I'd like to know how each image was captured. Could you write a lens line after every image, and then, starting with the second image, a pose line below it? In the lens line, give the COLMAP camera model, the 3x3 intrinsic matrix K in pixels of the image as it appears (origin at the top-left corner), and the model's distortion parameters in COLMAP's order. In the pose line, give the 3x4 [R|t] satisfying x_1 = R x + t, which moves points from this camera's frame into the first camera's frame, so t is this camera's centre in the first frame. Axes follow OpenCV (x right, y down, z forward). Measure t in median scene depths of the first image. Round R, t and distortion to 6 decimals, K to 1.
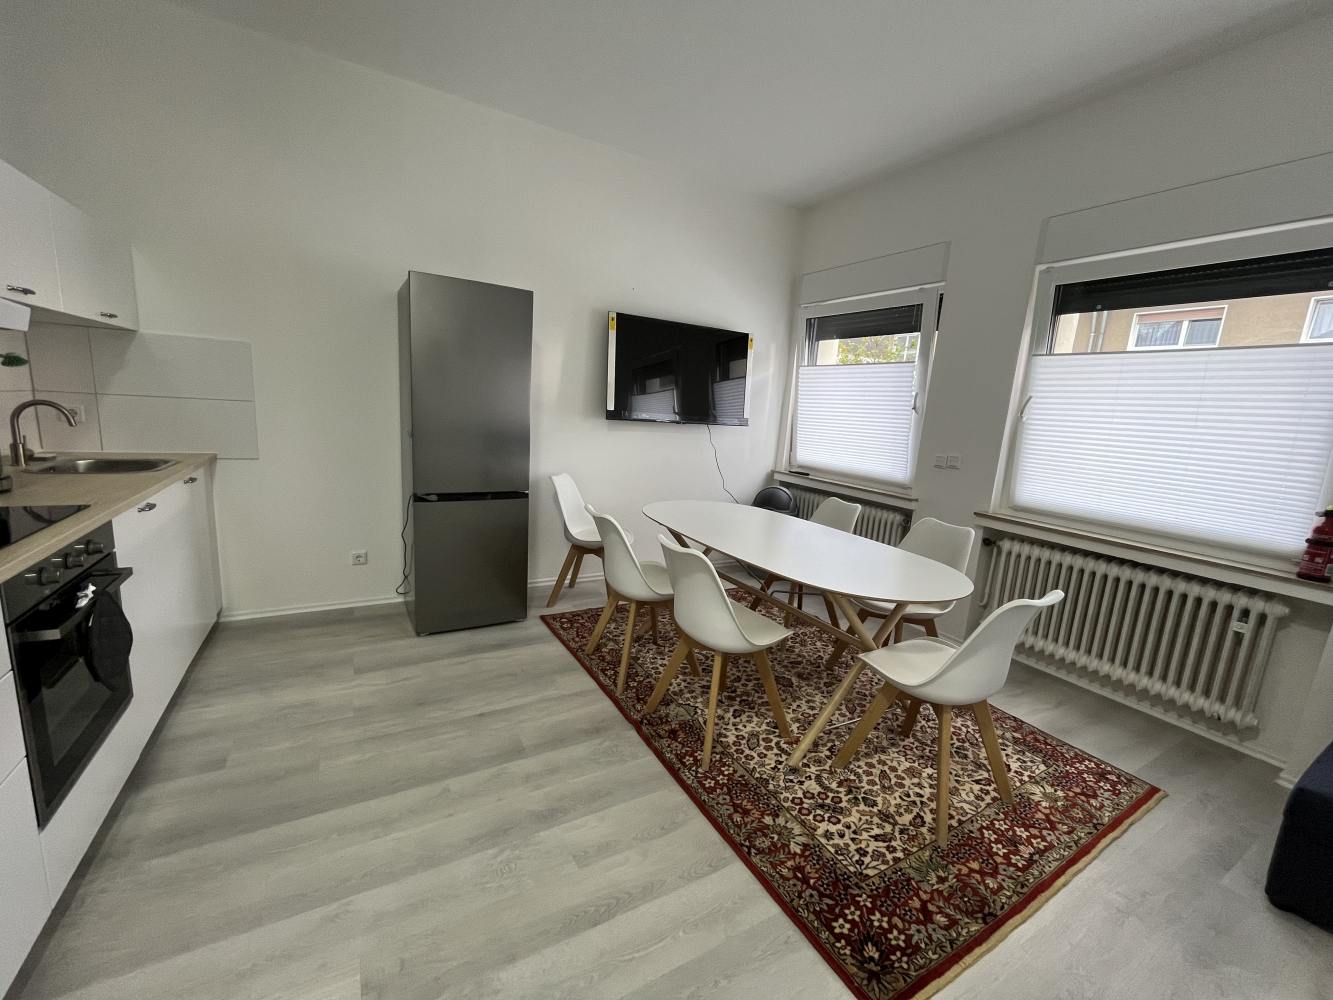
lens RADIAL K [[538.6, 0, 670.3], [0, 538.6, 505.2], [0, 0, 1]] dist [-0.007076, 0.002255]
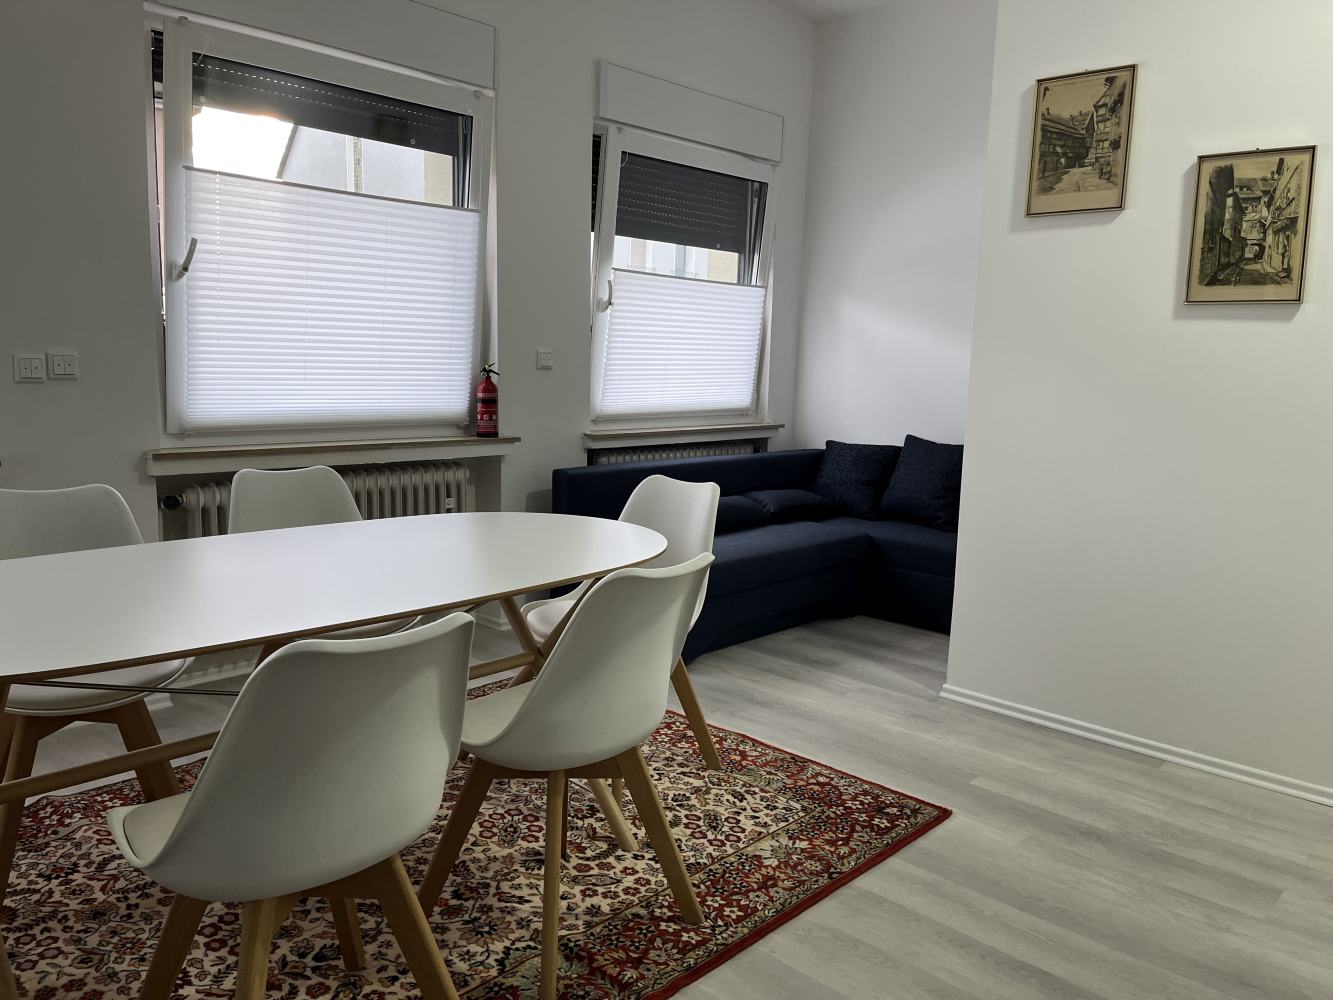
lens RADIAL K [[1002.6, 0, 662.4], [0, 1002.6, 494.4], [0, 0, 1]] dist [0.056706, -0.071892]
pose [[-0.274081, -0.216720, 0.936970, -1.021554], [0.114602, 0.959976, 0.255565, -0.285954], [-0.954854, 0.177424, -0.238274, 1.460340]]
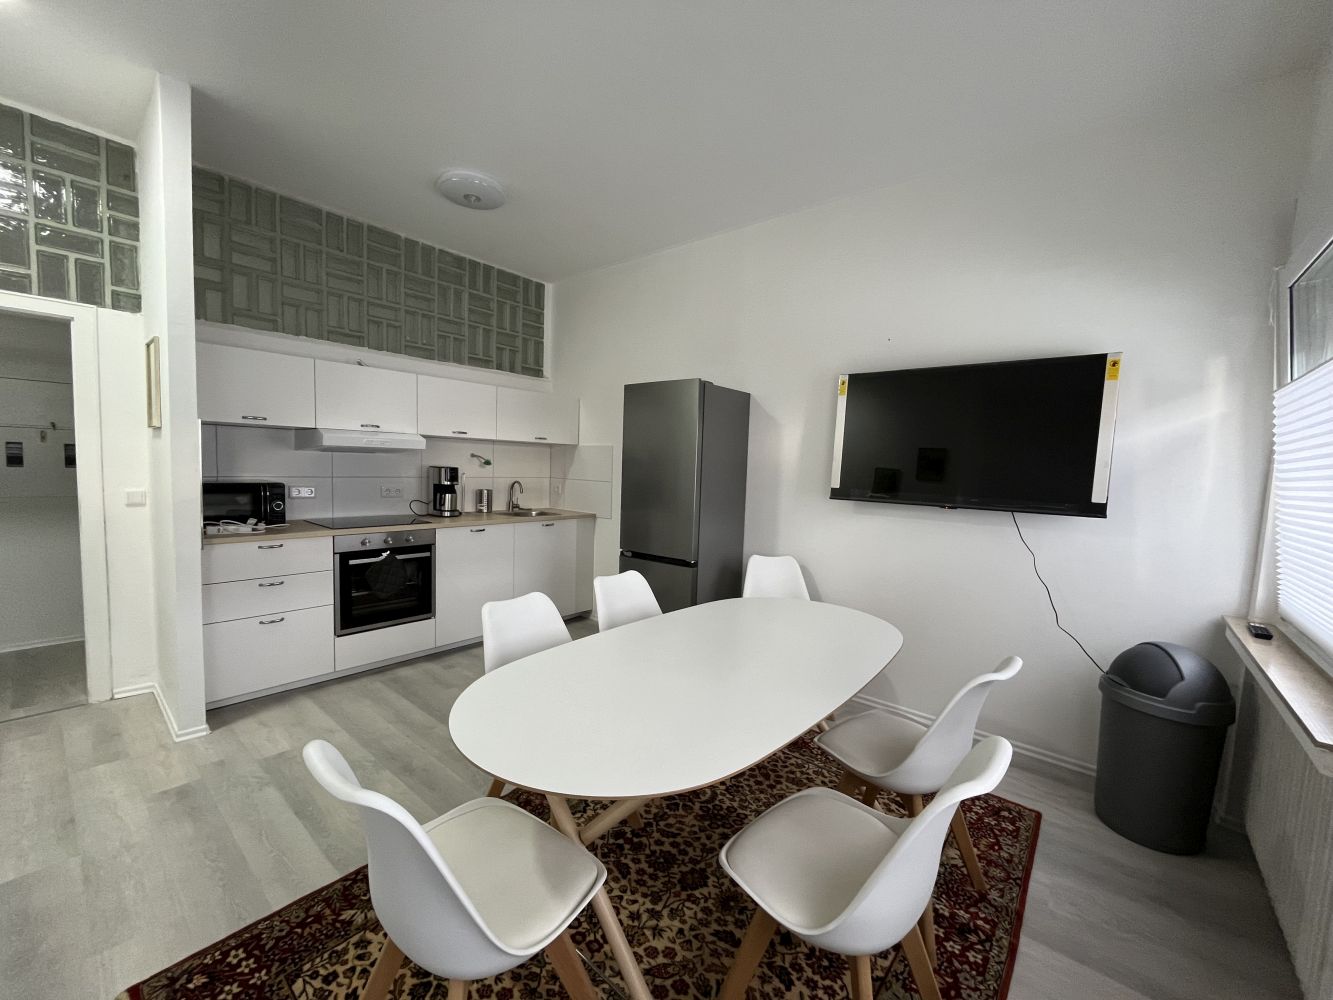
lens RADIAL K [[538.6, 0, 660.7], [0, 538.6, 497.8], [0, 0, 1]] dist [-0.007076, 0.002255]
pose [[0.337792, 0.009247, -0.941176, 1.315911], [-0.178631, 0.982408, -0.054460, -0.148013], [0.924115, 0.186519, 0.333501, 1.050503]]
